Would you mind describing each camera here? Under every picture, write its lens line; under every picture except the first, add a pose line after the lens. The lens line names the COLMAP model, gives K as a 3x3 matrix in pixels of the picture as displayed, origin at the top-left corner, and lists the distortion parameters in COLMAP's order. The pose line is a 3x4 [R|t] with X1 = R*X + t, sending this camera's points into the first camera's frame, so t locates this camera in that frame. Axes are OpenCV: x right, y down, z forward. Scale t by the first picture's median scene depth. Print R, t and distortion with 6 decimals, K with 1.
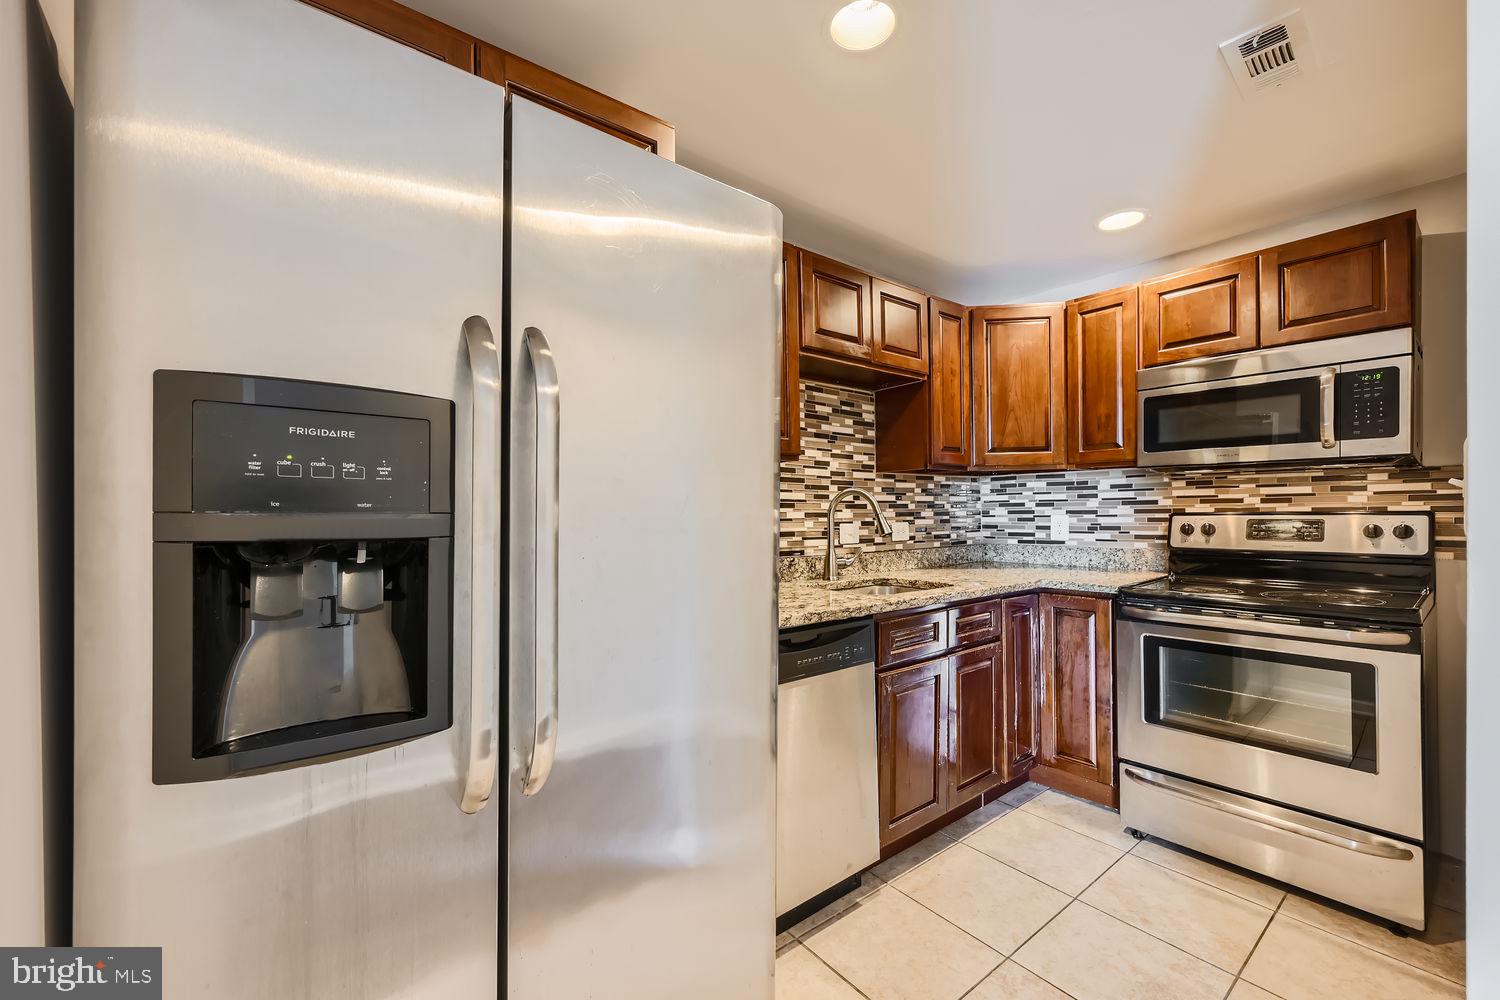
lens RADIAL K [[591.3, 0, 753.0], [0, 591.3, 509.1], [0, 0, 1]] dist [0.002153, -0.000229]
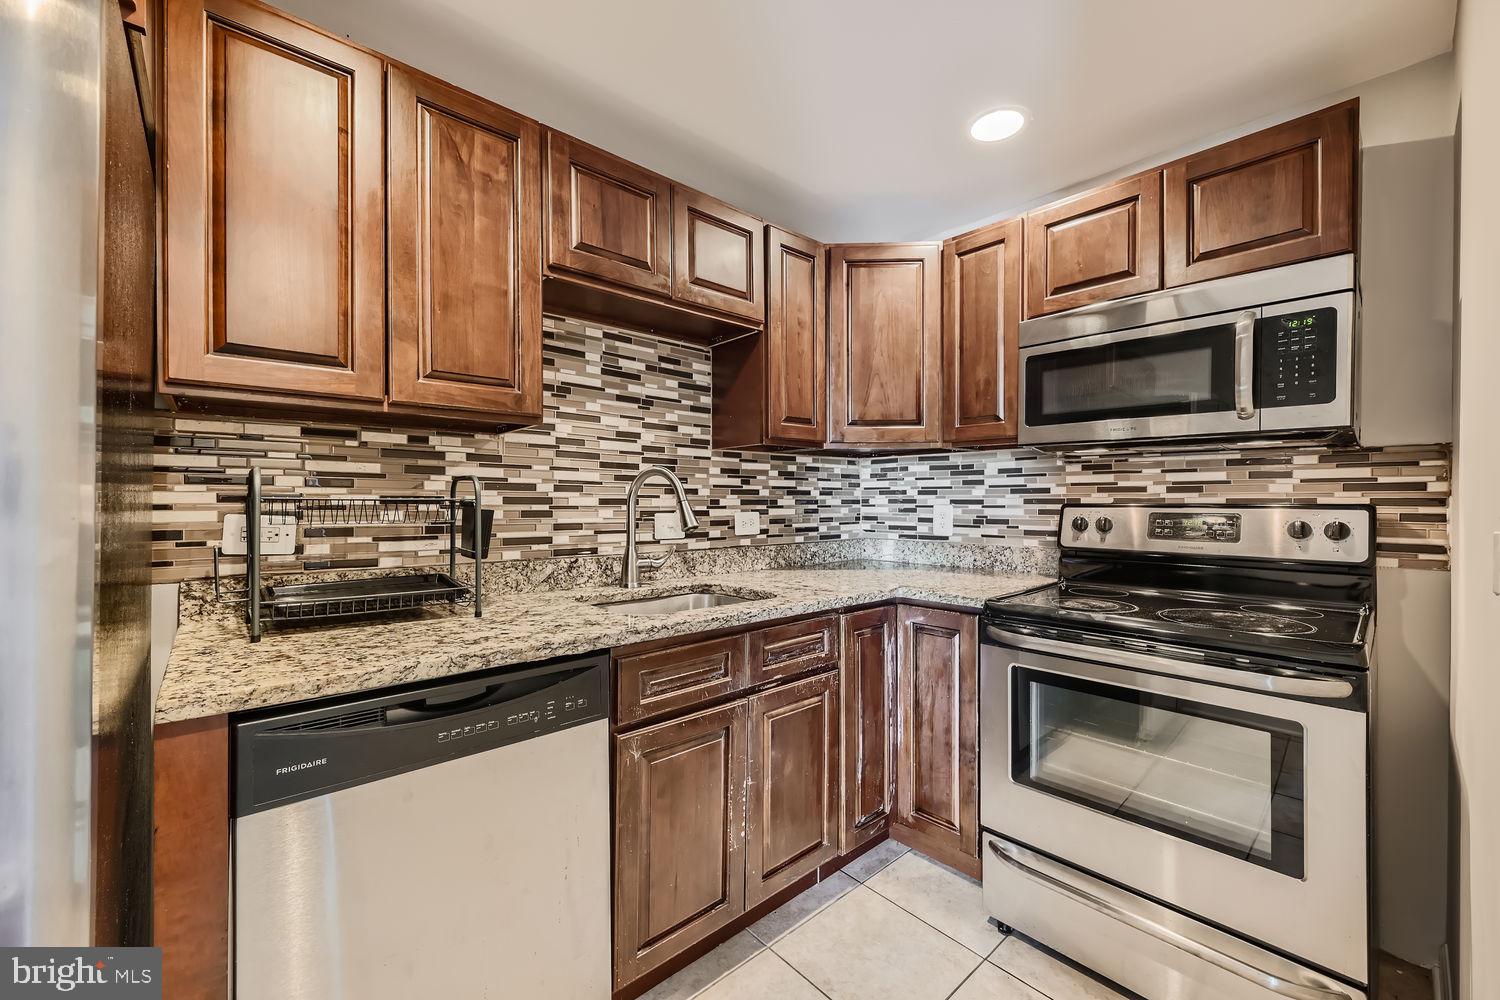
lens RADIAL K [[591.3, 0, 744.8], [0, 591.3, 495.9], [0, 0, 1]] dist [0.002153, -0.000229]
pose [[0.998055, 0.011107, 0.061348, 0.246767], [-0.011033, 0.999938, -0.001540, 0.001944], [-0.061361, 0.000860, 0.998115, 0.243973]]
